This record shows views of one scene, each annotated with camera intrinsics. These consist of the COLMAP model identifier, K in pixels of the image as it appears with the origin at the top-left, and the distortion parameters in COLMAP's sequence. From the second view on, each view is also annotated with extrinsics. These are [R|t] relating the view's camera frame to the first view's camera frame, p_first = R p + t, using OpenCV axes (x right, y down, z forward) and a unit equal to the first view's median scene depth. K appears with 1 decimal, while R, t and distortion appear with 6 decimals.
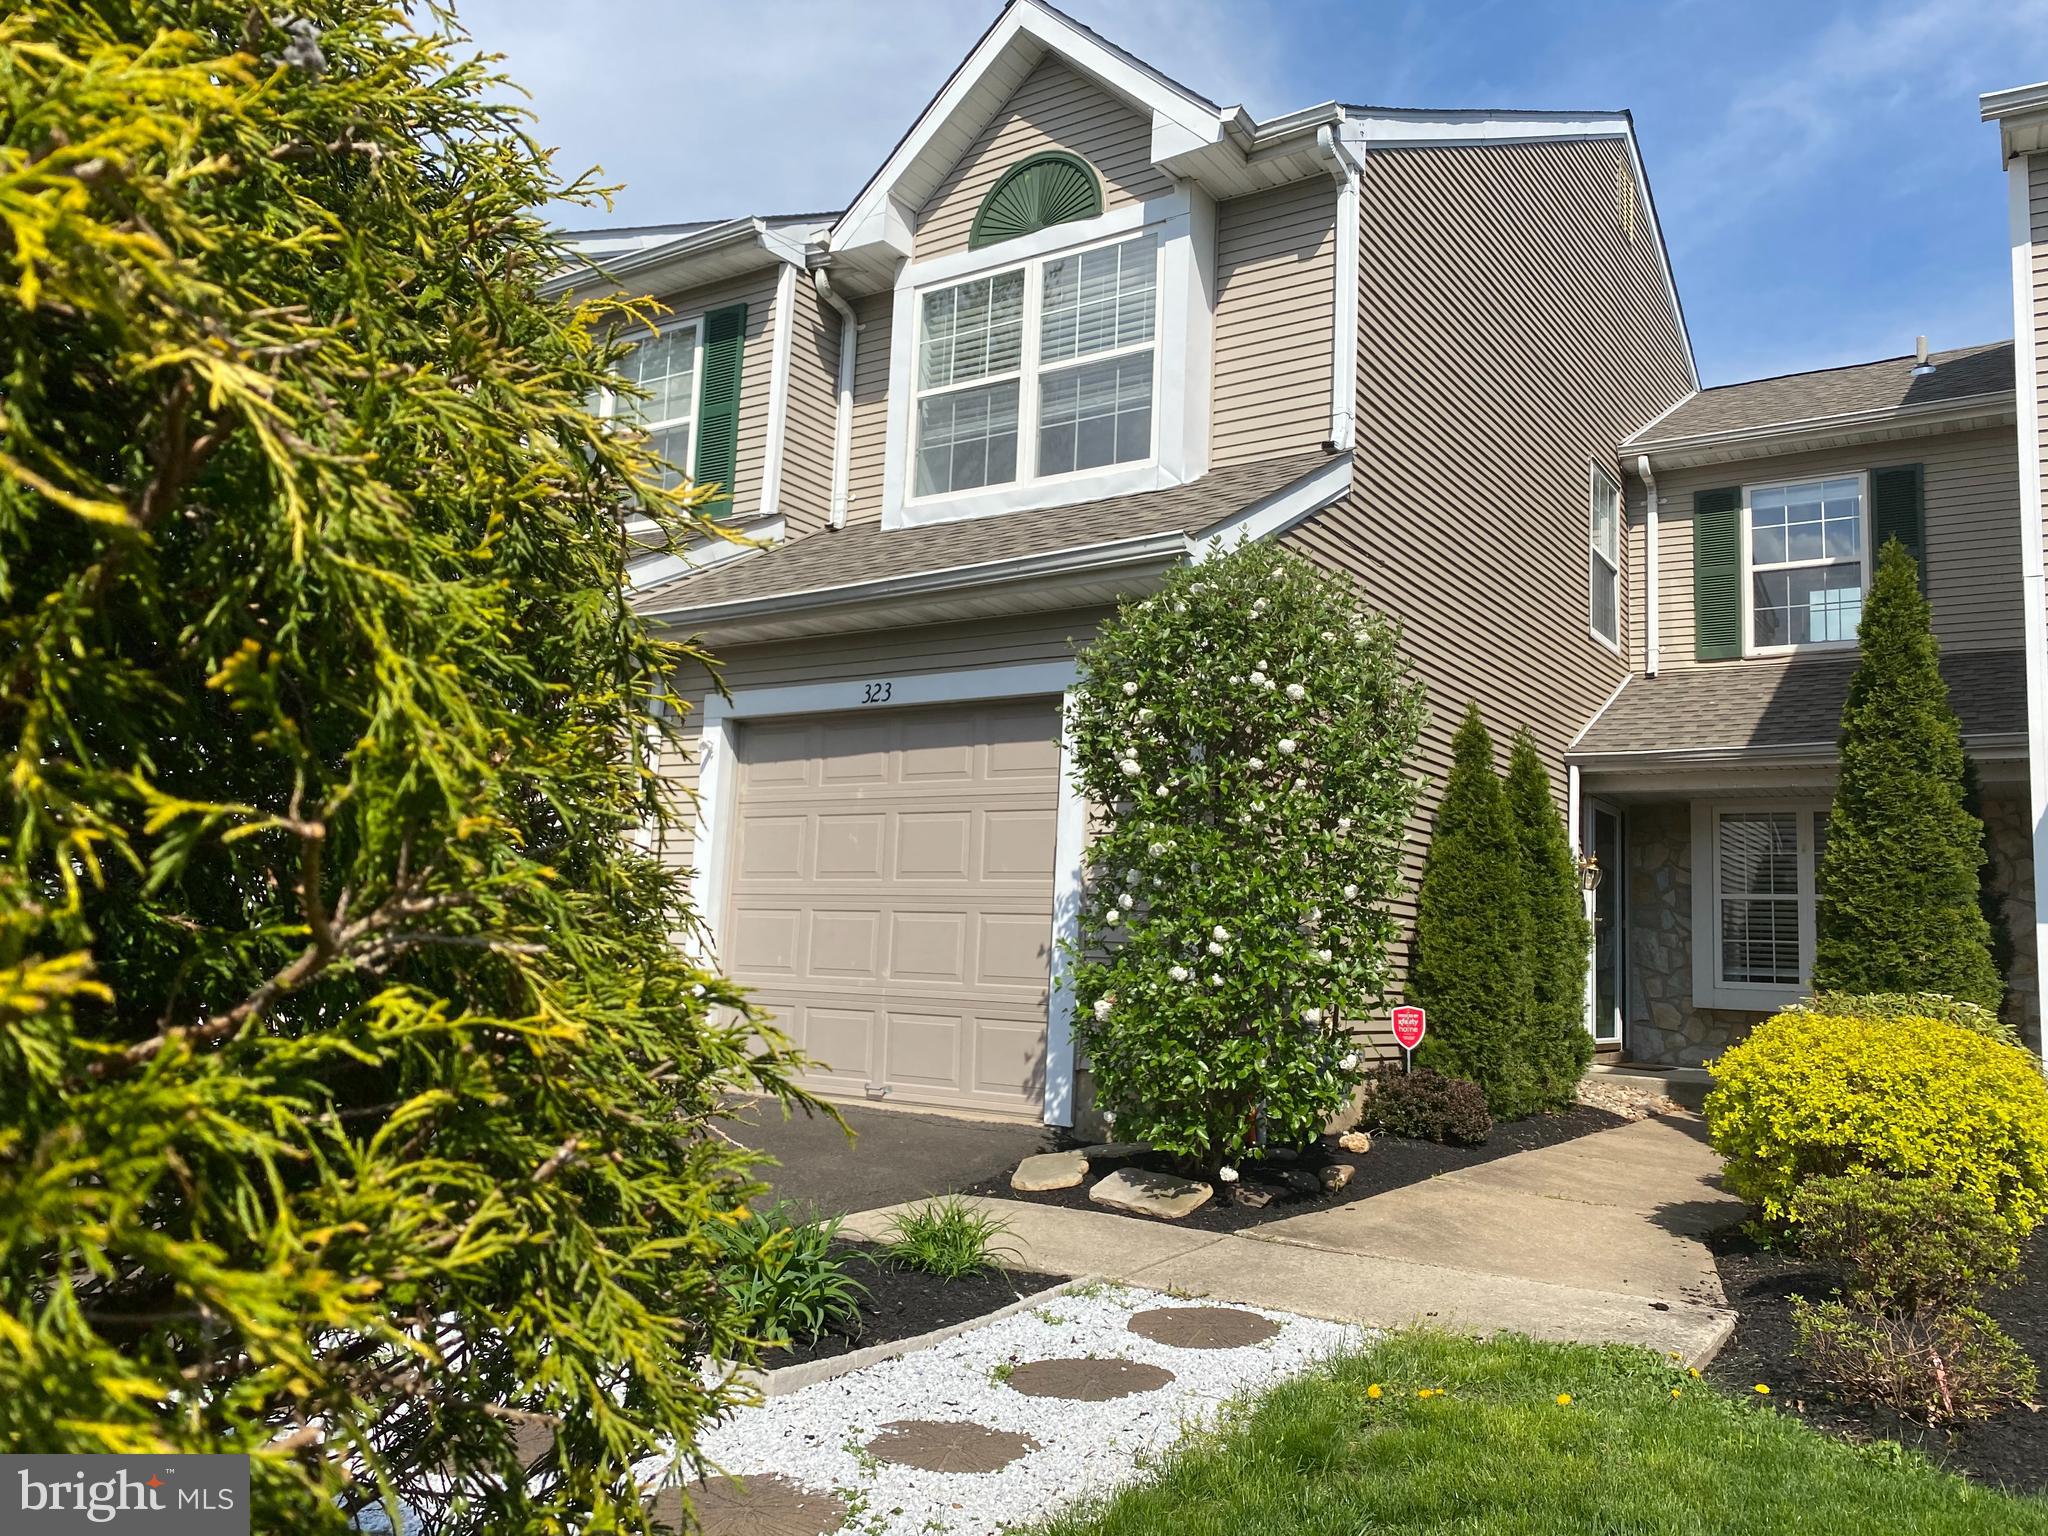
lens RADIAL K [[1565.7, 0, 1030.0], [0, 1565.7, 759.6], [0, 0, 1]] dist [-0.004119, 0.000312]
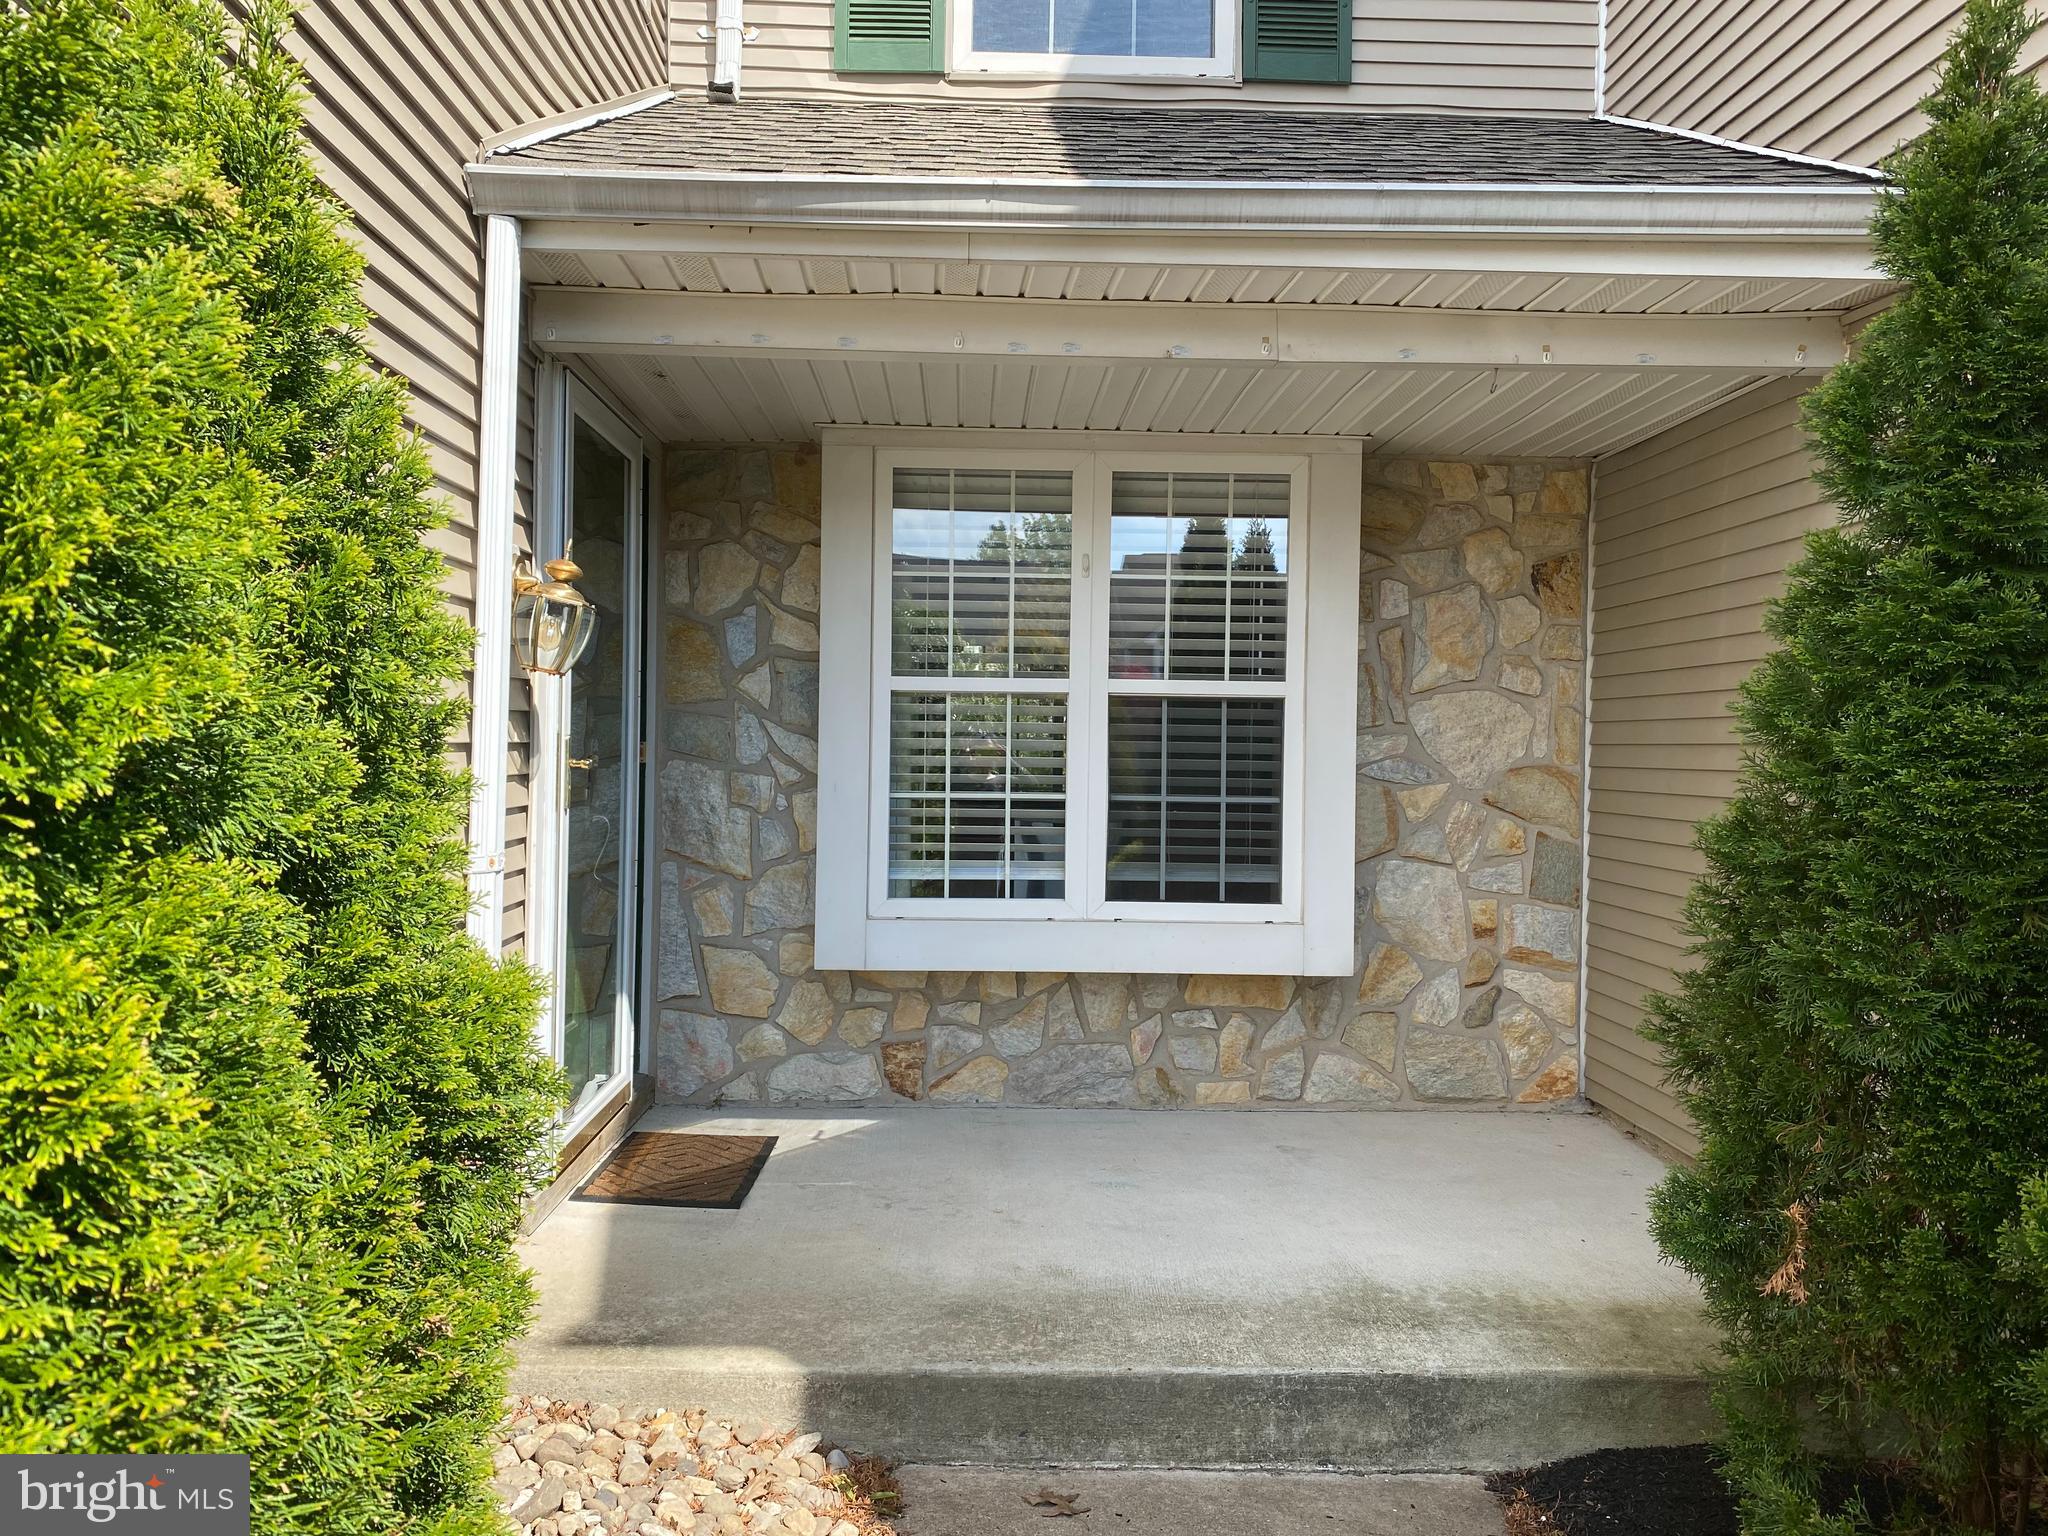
lens RADIAL K [[1565.7, 0, 1025.0], [0, 1565.7, 753.9], [0, 0, 1]] dist [-0.004119, 0.000312]
pose [[0.808397, -0.037195, 0.587461, 0.240976], [-0.059284, 0.987782, 0.144122, 0.047847], [-0.585644, -0.151335, 0.796316, 0.668814]]
